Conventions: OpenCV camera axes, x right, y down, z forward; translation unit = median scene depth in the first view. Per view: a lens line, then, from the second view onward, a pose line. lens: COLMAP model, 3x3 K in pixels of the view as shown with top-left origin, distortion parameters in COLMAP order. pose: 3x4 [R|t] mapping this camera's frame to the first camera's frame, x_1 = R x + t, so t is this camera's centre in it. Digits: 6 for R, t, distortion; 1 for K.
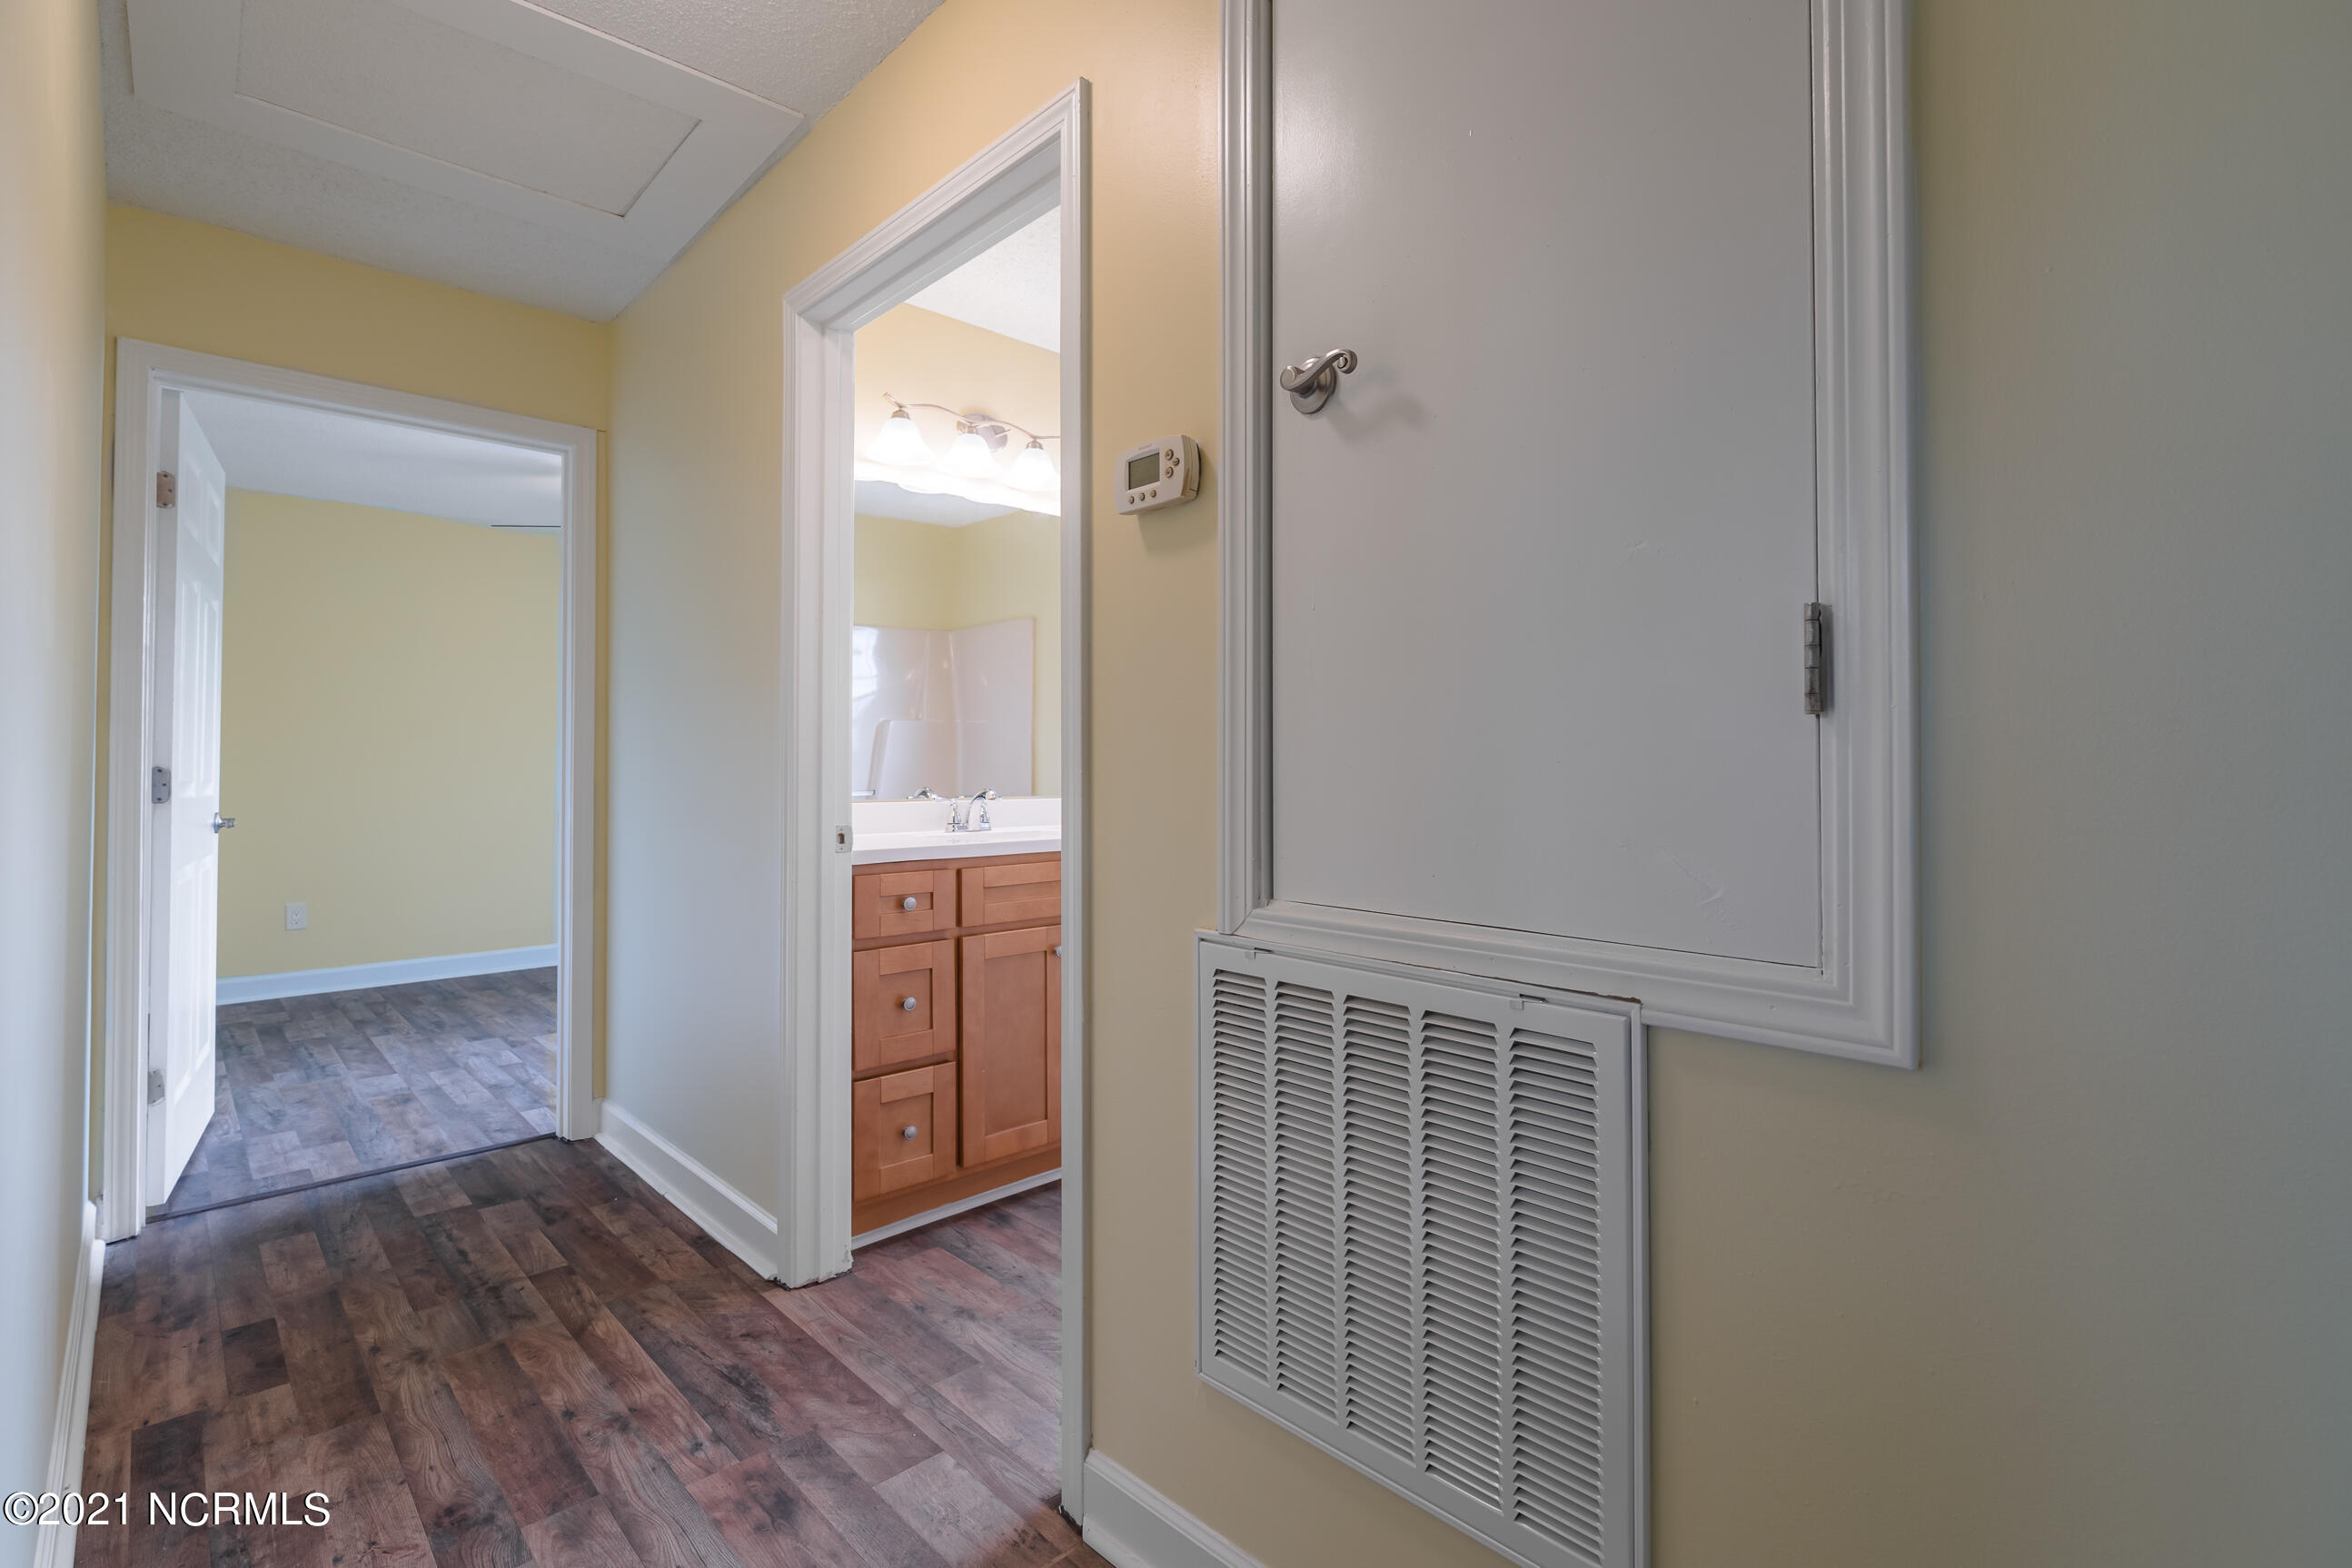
lens RADIAL K [[1103.8, 0, 1180.3], [0, 1103.8, 771.1], [0, 0, 1]] dist [-0.049589, 0.021289]
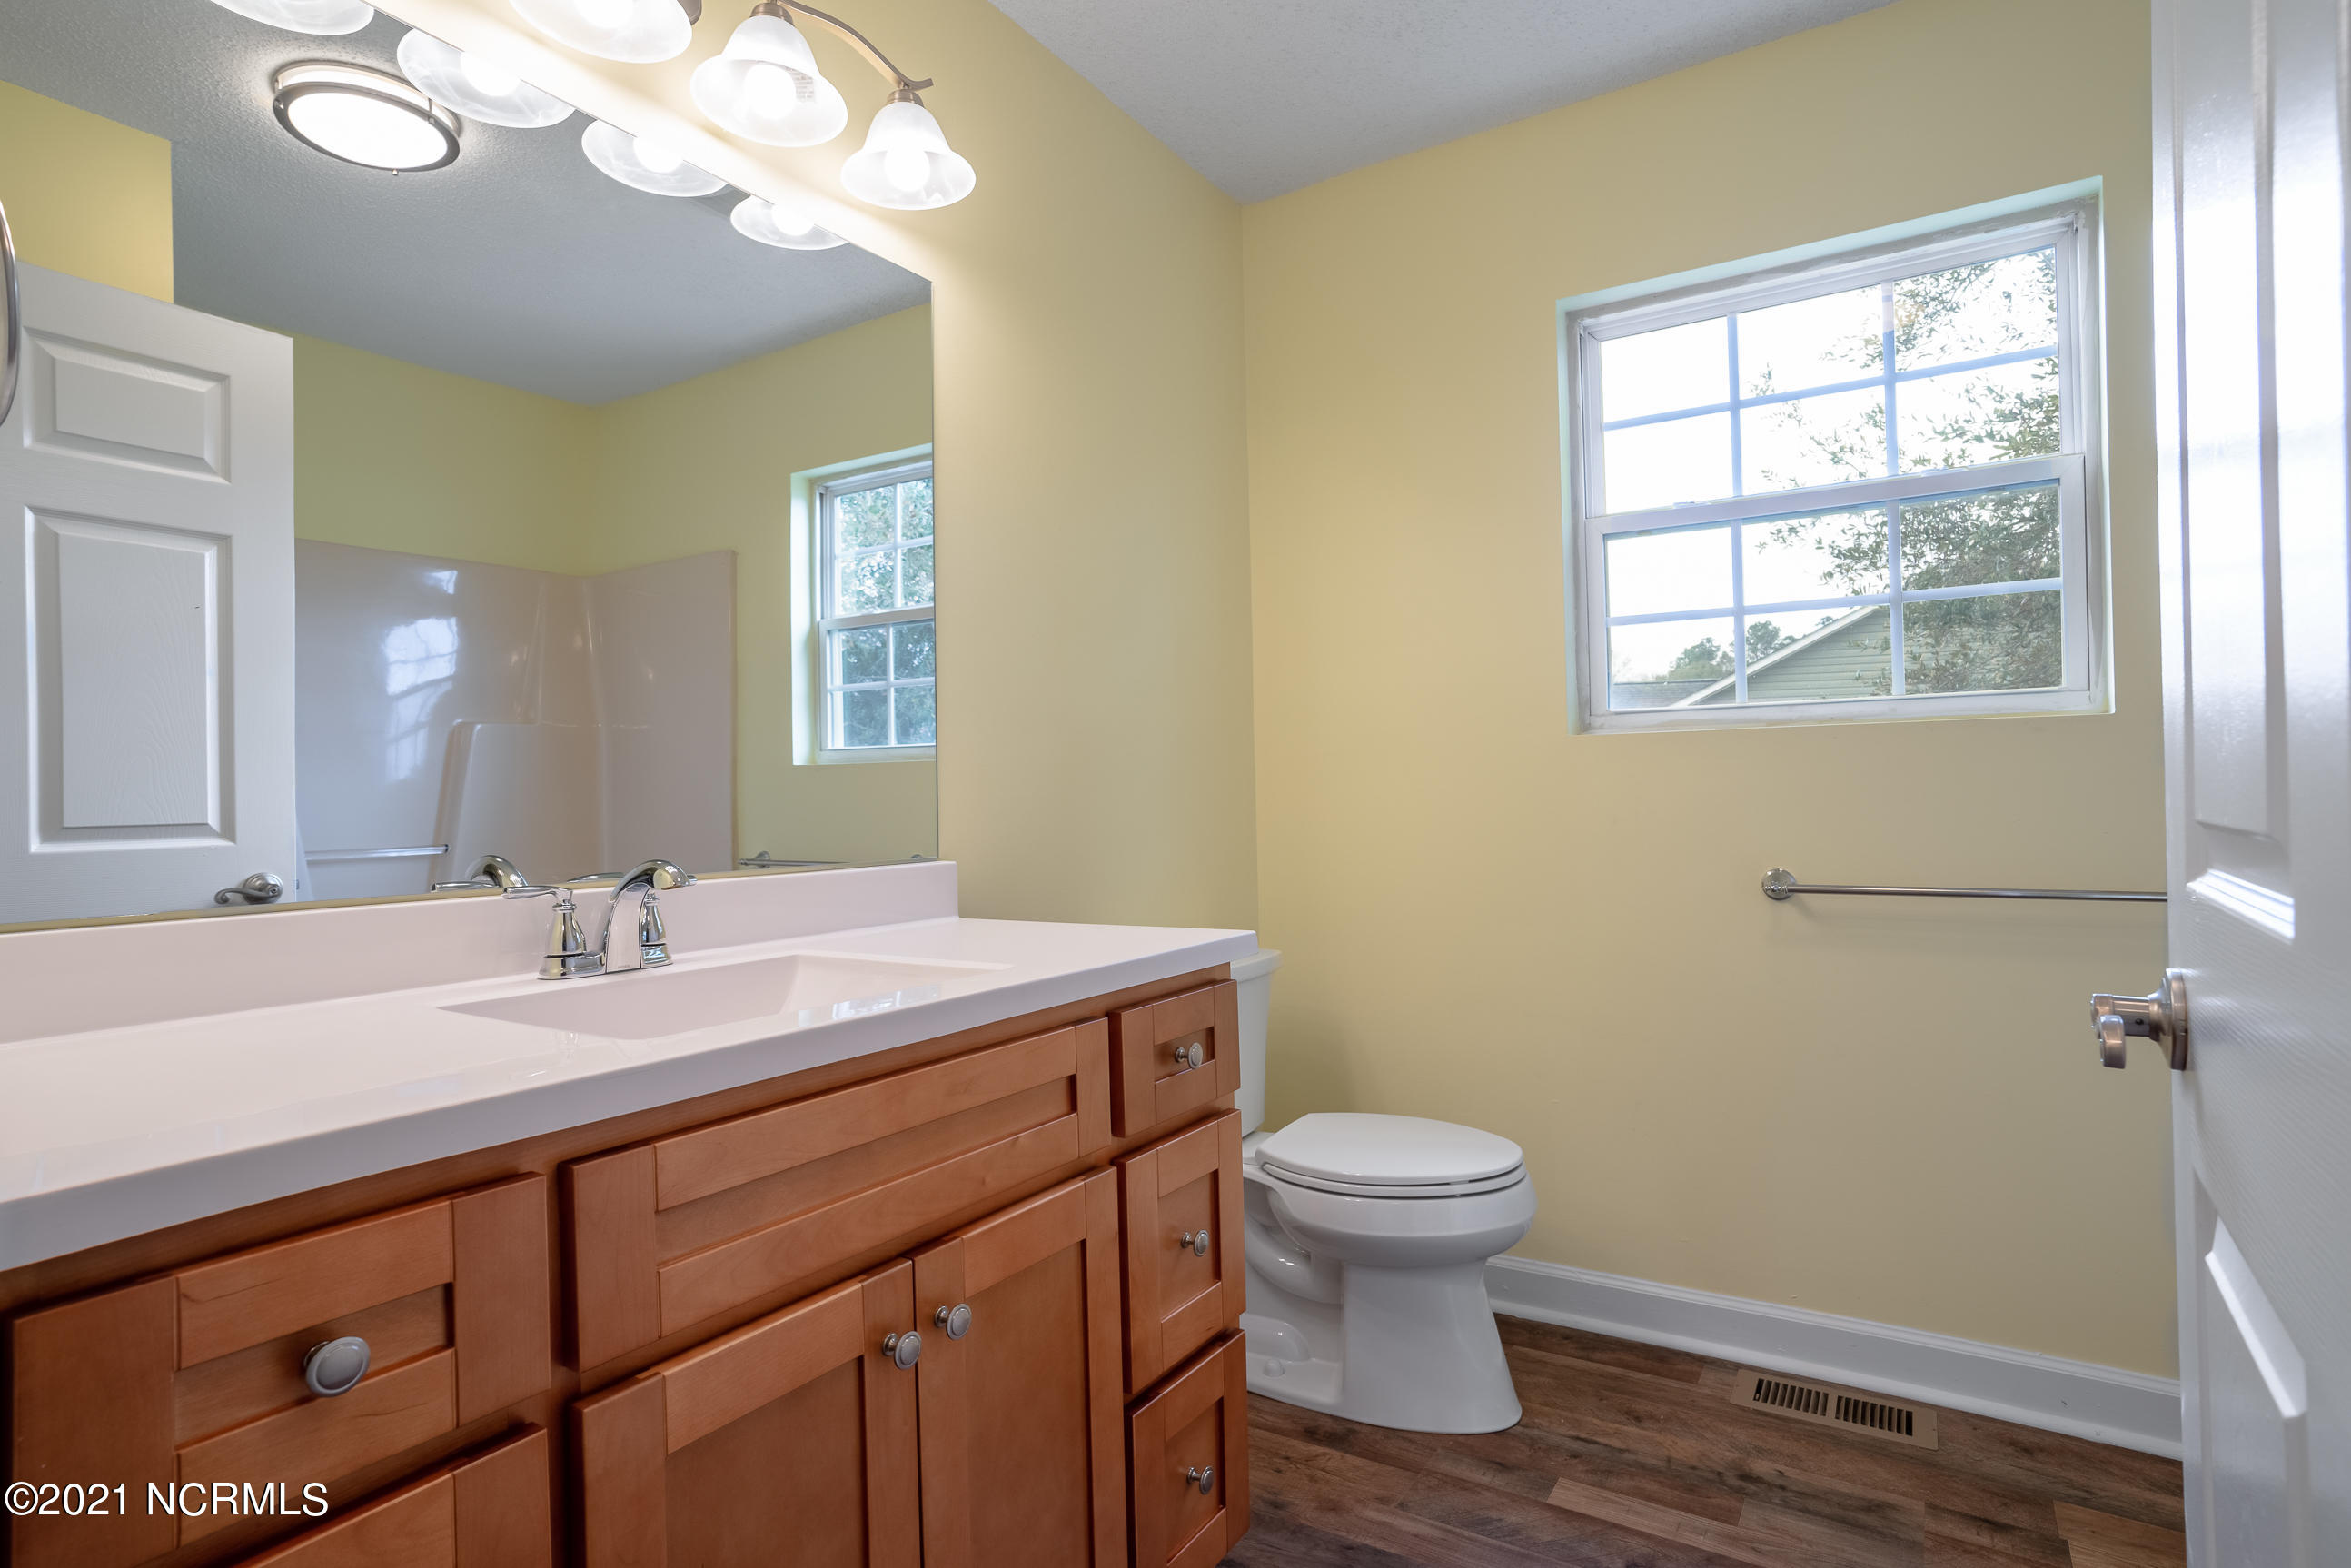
lens RADIAL K [[1236.5, 0, 1193.6], [0, 1236.5, 782.8], [0, 0, 1]] dist [-0.021087, 0.012548]
pose [[0.970656, -0.021006, 0.239552, -0.110881], [0.022762, 0.999731, -0.004564, -0.005896], [-0.239392, 0.009882, 0.970873, 0.619875]]
